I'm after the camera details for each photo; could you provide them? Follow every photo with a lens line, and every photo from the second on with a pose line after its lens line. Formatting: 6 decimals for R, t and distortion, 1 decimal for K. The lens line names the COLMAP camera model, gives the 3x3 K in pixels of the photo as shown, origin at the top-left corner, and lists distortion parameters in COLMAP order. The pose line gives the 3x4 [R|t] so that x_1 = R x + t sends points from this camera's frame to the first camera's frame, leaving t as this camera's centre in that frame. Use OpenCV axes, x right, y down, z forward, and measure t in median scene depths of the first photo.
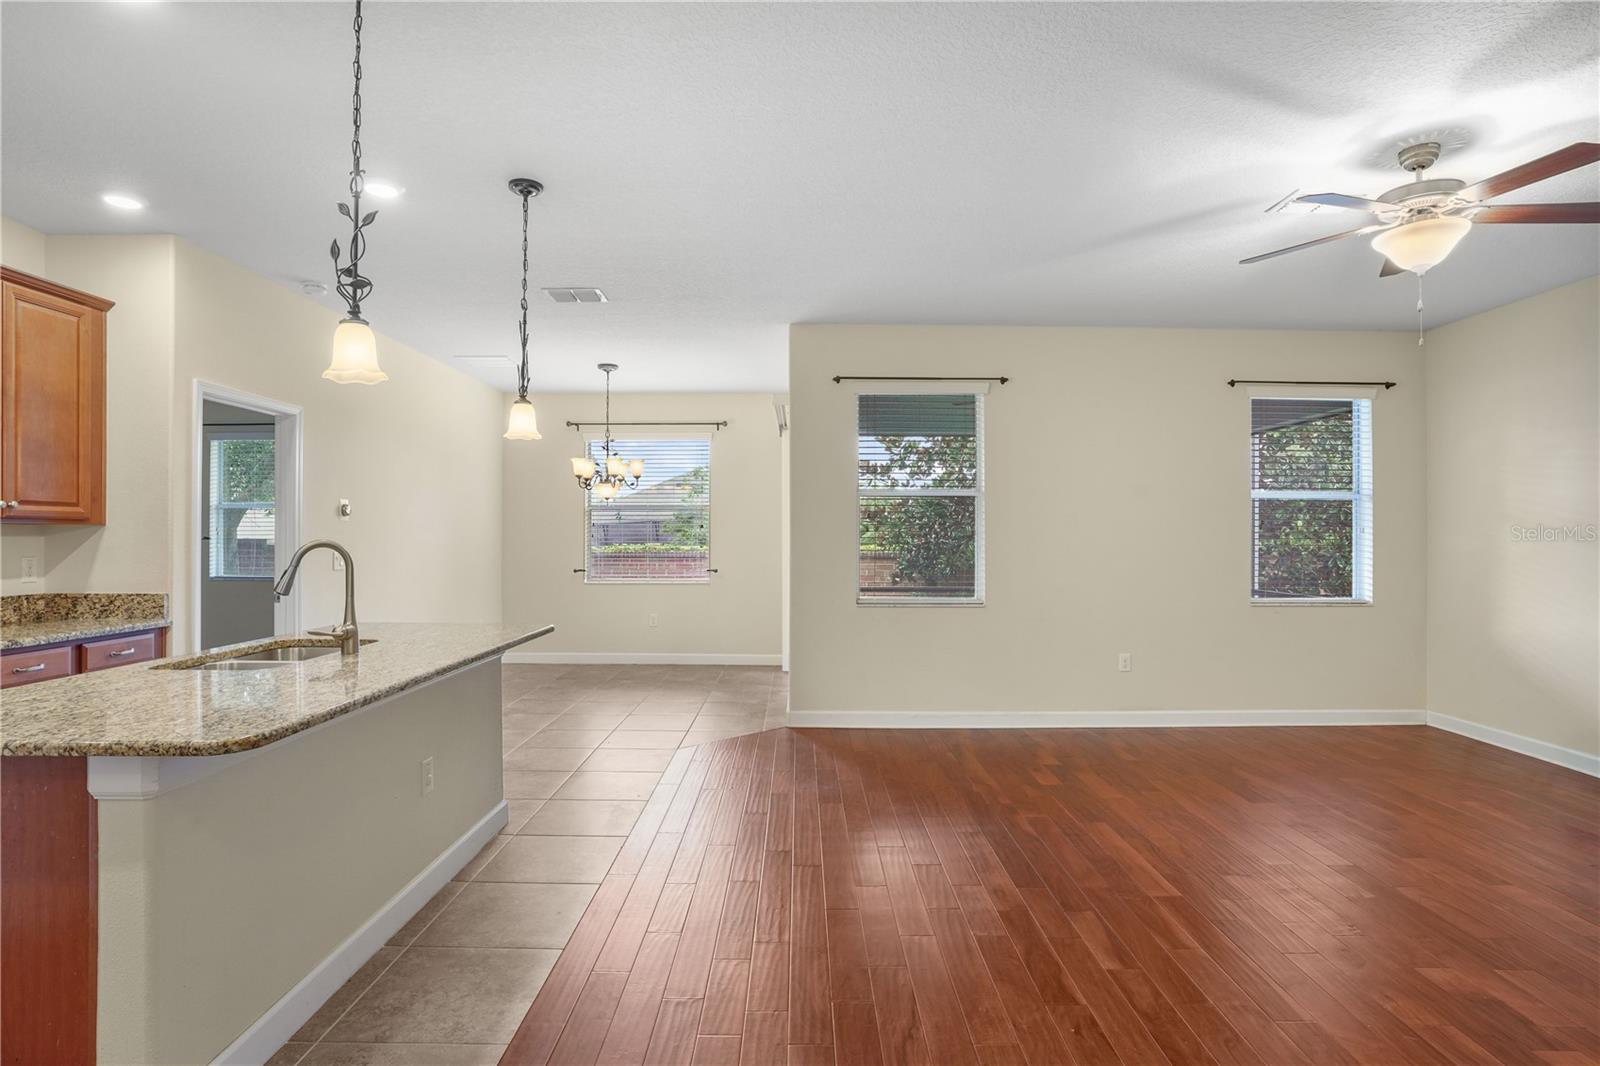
lens RADIAL K [[879.9, 0, 800.0], [0, 879.9, 533.0], [0, 0, 1]] dist [-0.000052, 0.000041]
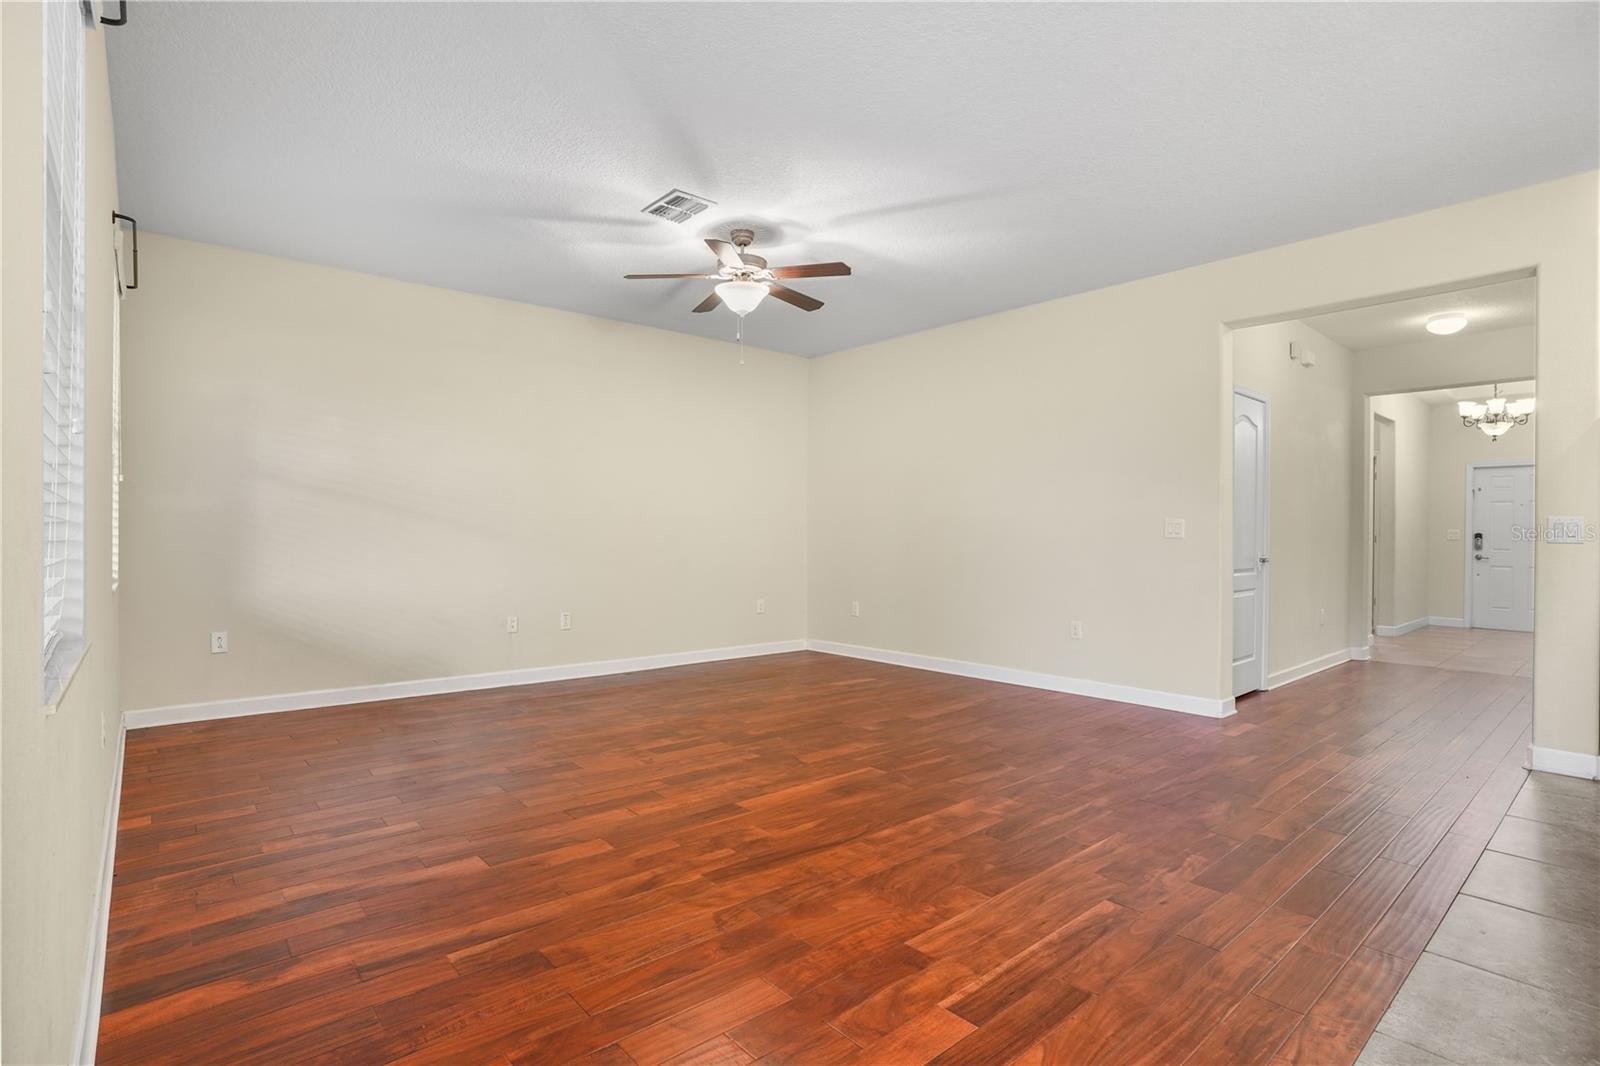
lens RADIAL K [[790.6, 0, 800.0], [0, 790.6, 533.0], [0, 0, 1]] dist [-0.120503, -0.000015]
pose [[-0.643965, -0.004410, 0.765042, -0.361105], [0.002356, 0.999967, 0.007747, 0.063521], [-0.765051, 0.006791, -0.643934, 1.783554]]
